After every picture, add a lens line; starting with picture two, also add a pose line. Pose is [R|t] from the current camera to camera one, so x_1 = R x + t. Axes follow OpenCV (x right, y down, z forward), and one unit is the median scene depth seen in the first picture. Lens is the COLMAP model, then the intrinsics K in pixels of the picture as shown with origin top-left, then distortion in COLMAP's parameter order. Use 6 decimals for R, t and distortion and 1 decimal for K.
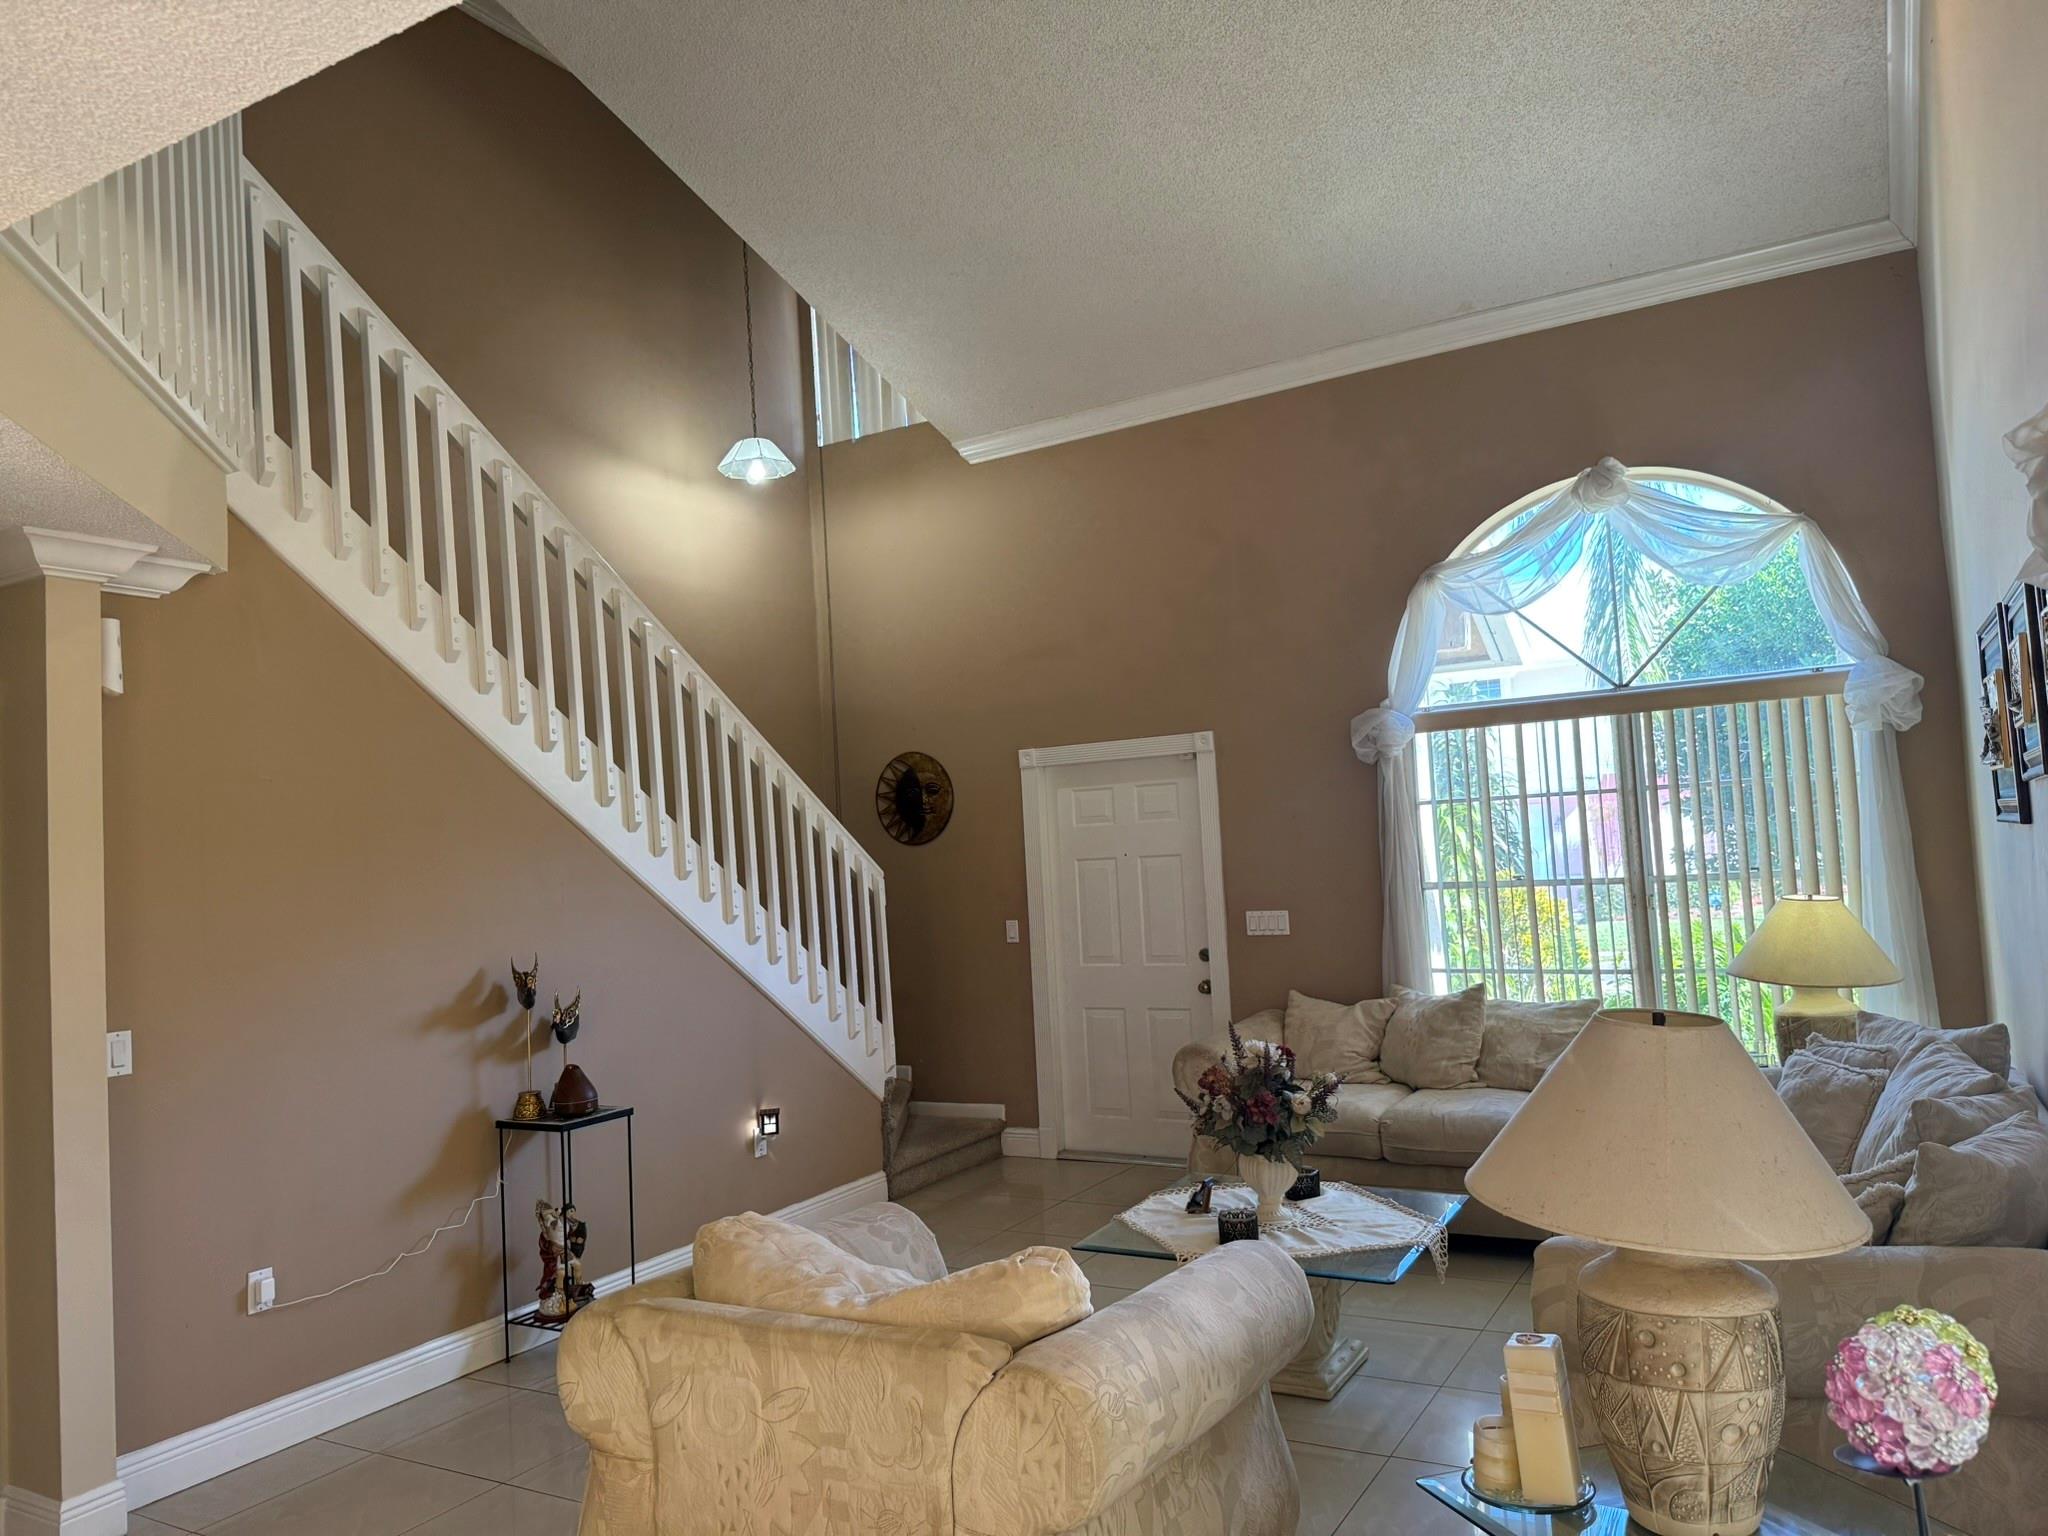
lens RADIAL K [[1435.1, 0, 1028.7], [0, 1435.1, 766.4], [0, 0, 1]] dist [0.079481, -0.109590]
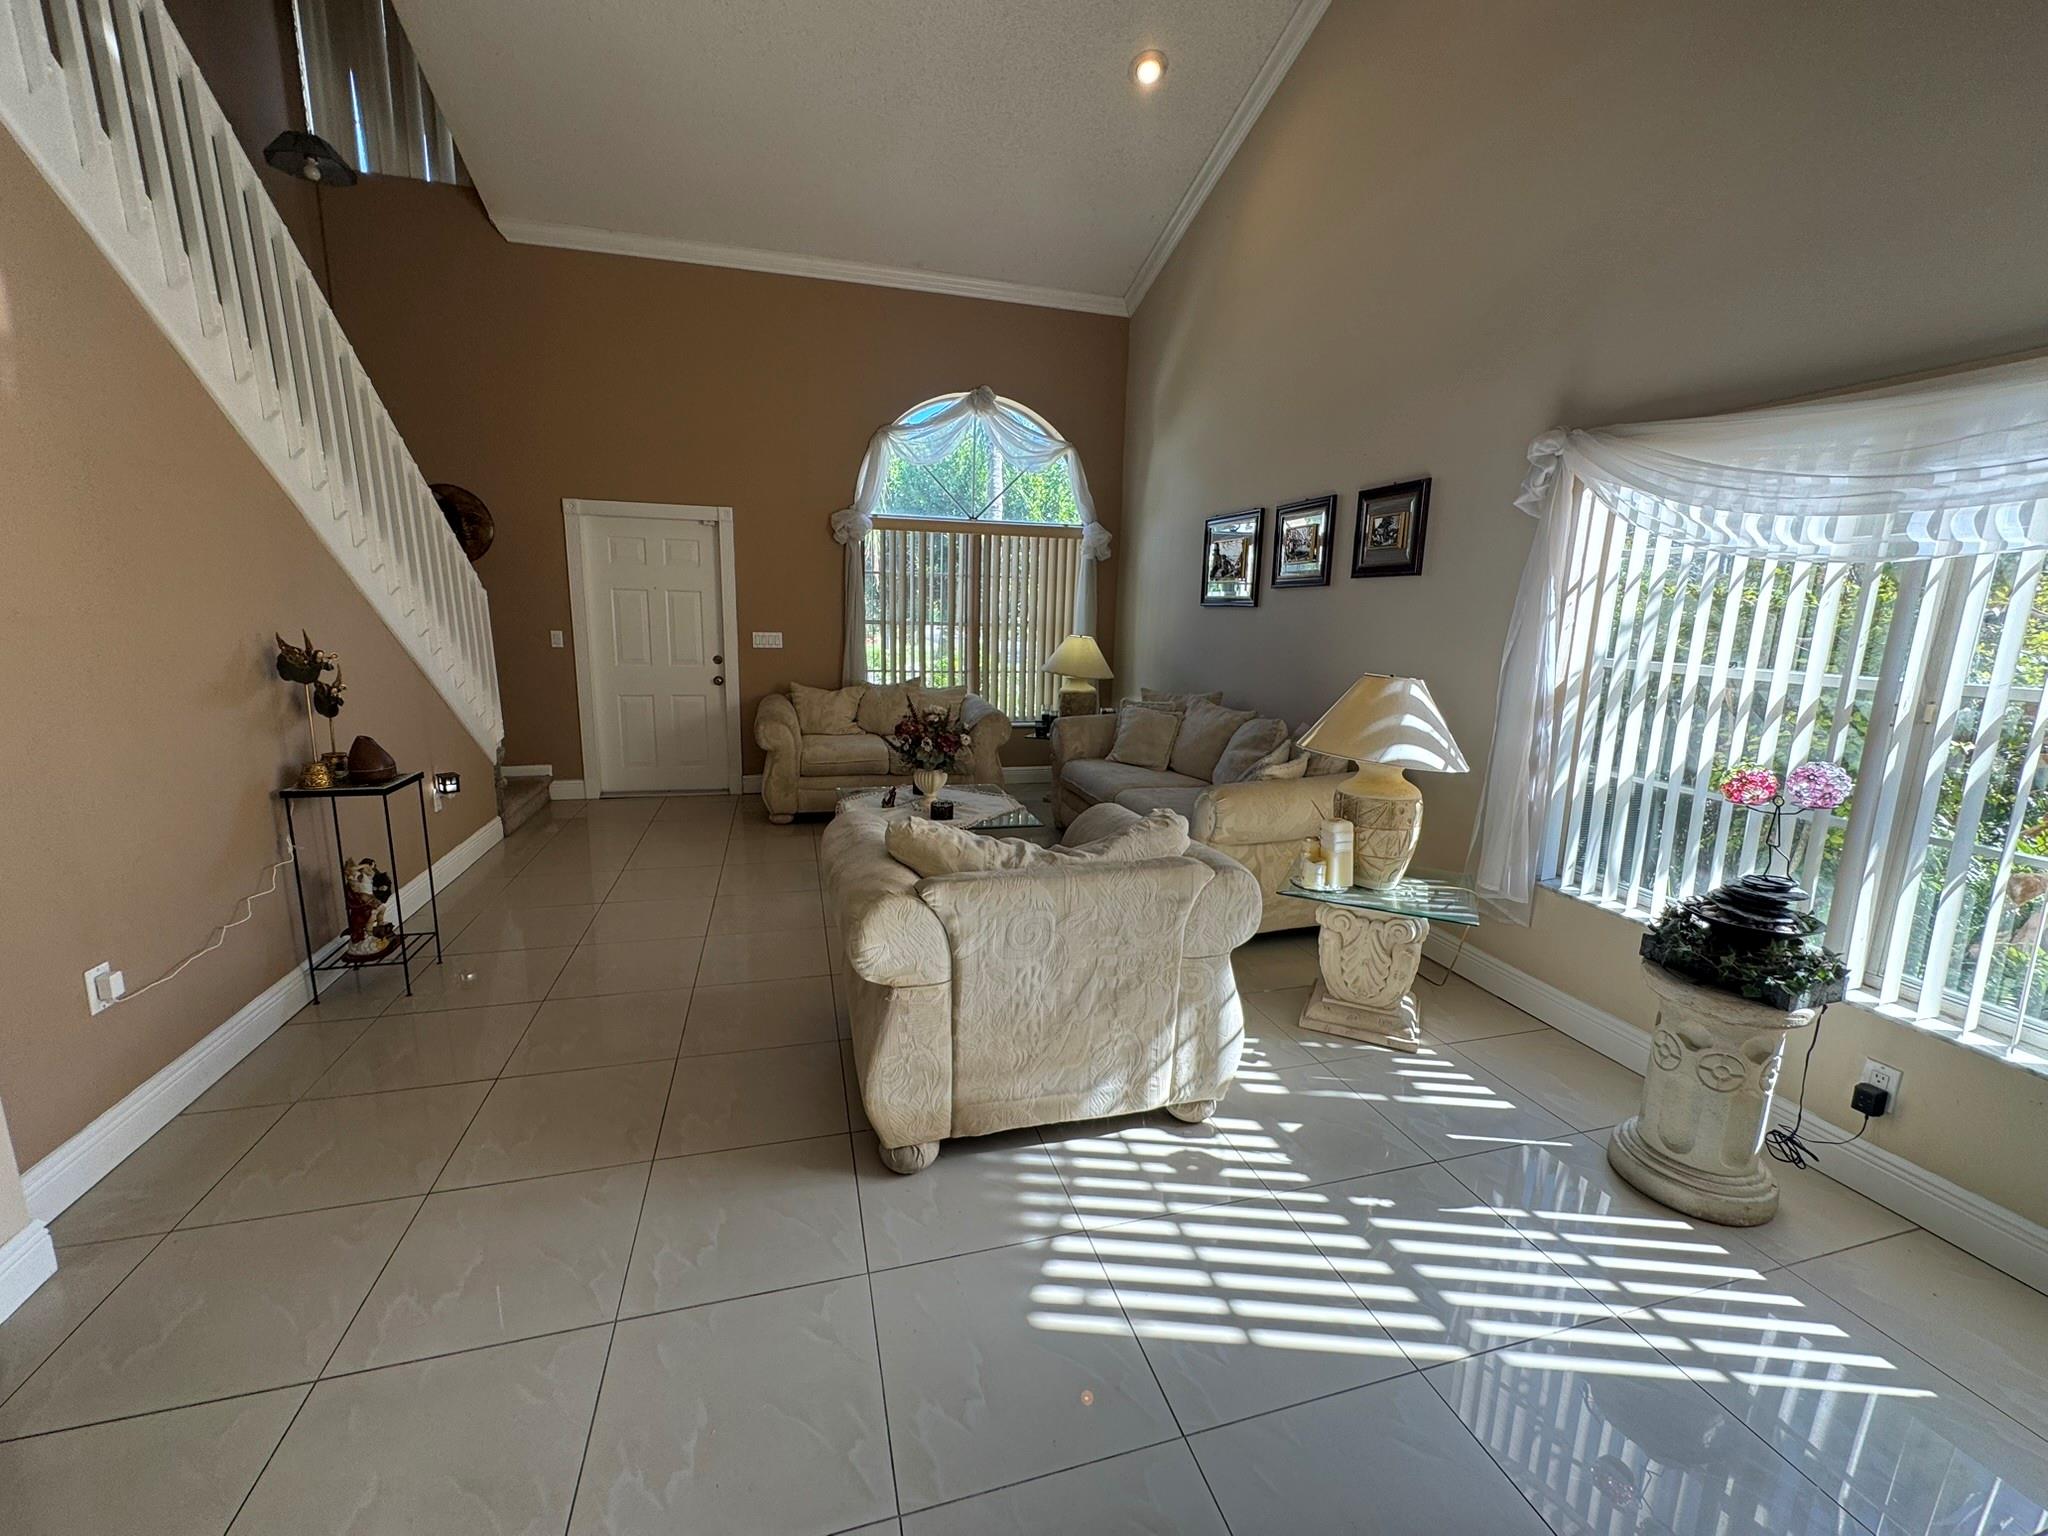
lens RADIAL K [[817.2, 0, 1021.0], [0, 817.2, 766.9], [0, 0, 1]] dist [-0.001283, 0.000274]
pose [[0.694800, -0.064390, 0.716315, -0.363015], [-0.109008, 0.975049, 0.193381, 0.051063], [-0.710894, -0.212445, 0.670445, 0.215085]]
